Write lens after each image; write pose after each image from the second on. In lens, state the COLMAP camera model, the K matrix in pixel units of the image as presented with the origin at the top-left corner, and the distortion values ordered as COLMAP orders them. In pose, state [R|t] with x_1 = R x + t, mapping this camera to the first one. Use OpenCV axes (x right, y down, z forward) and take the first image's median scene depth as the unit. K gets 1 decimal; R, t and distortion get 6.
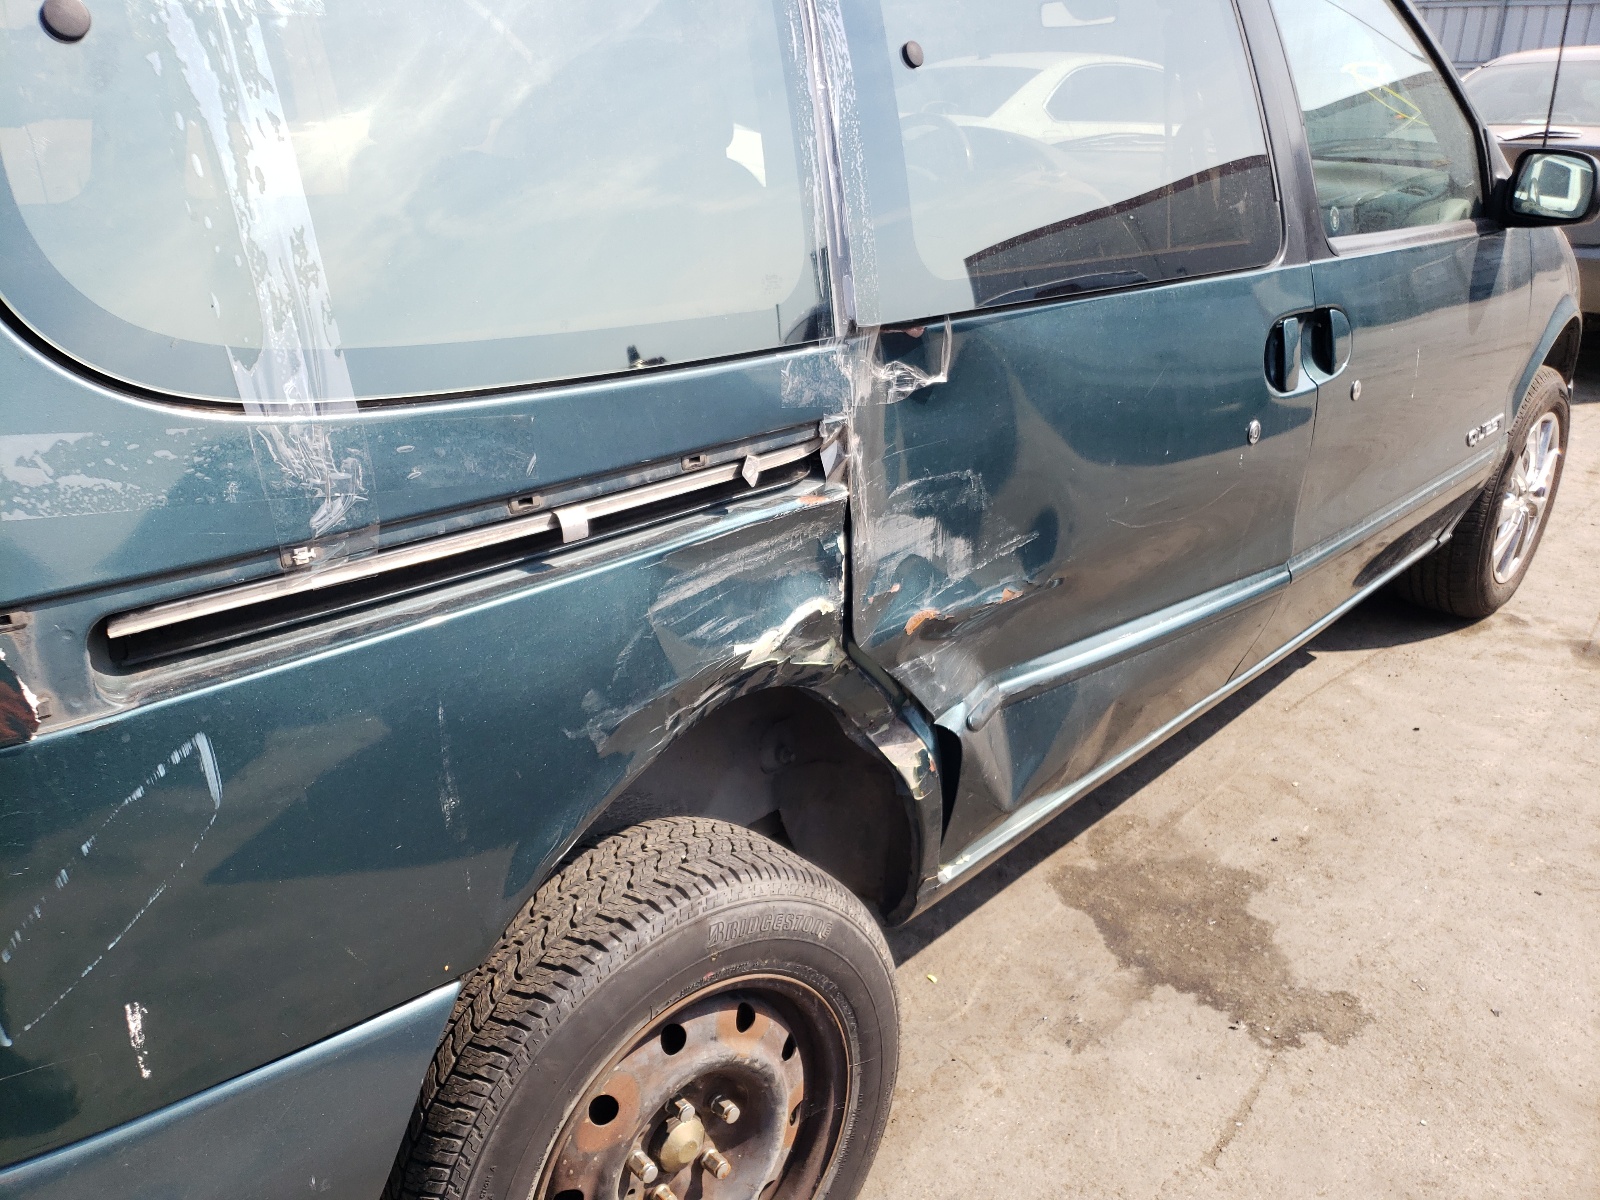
lens RADIAL K [[1262.1, 0, 767.9], [0, 1262.1, 571.9], [0, 0, 1]] dist [0.033584, -0.012787]
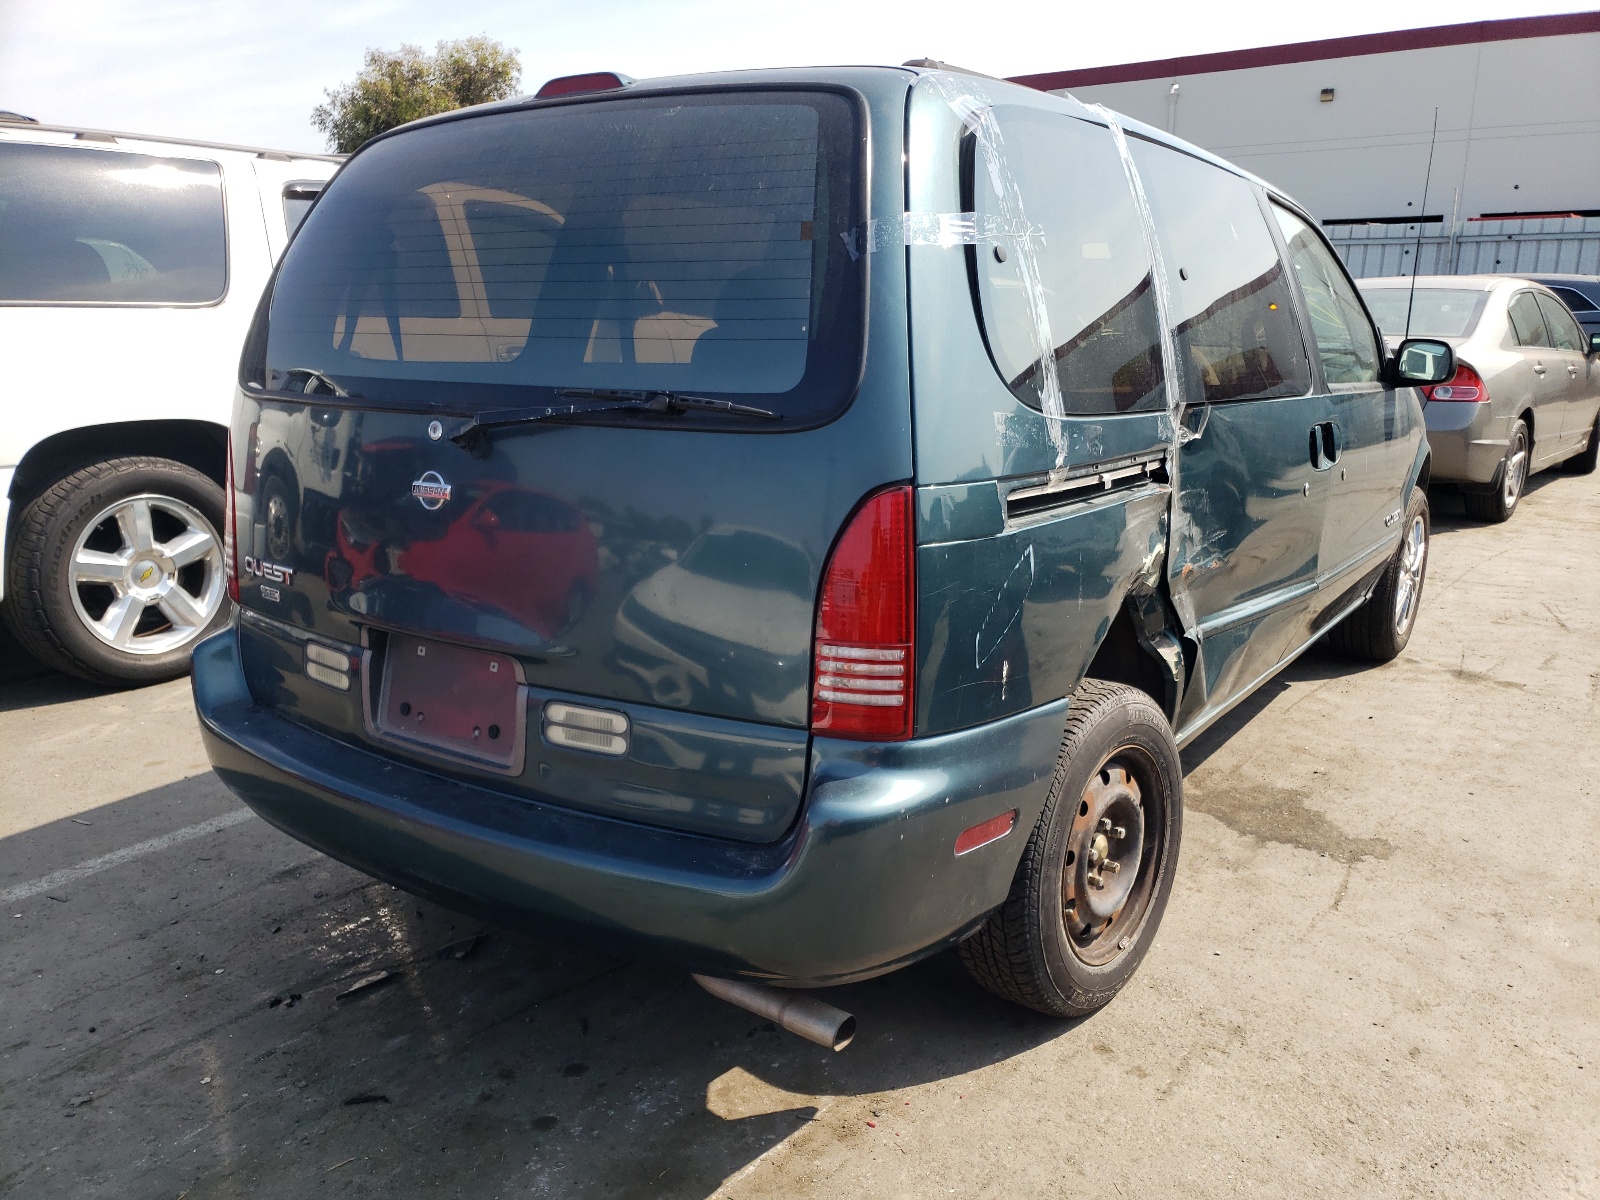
lens RADIAL K [[1262.1, 0, 803.1], [0, 1262.1, 607.4], [0, 0, 1]] dist [0.033584, -0.012787]
pose [[0.987666, -0.021061, 0.155150, -0.494742], [0.040805, 0.991293, -0.125191, 0.208089], [-0.151162, 0.129978, 0.979926, -0.488410]]
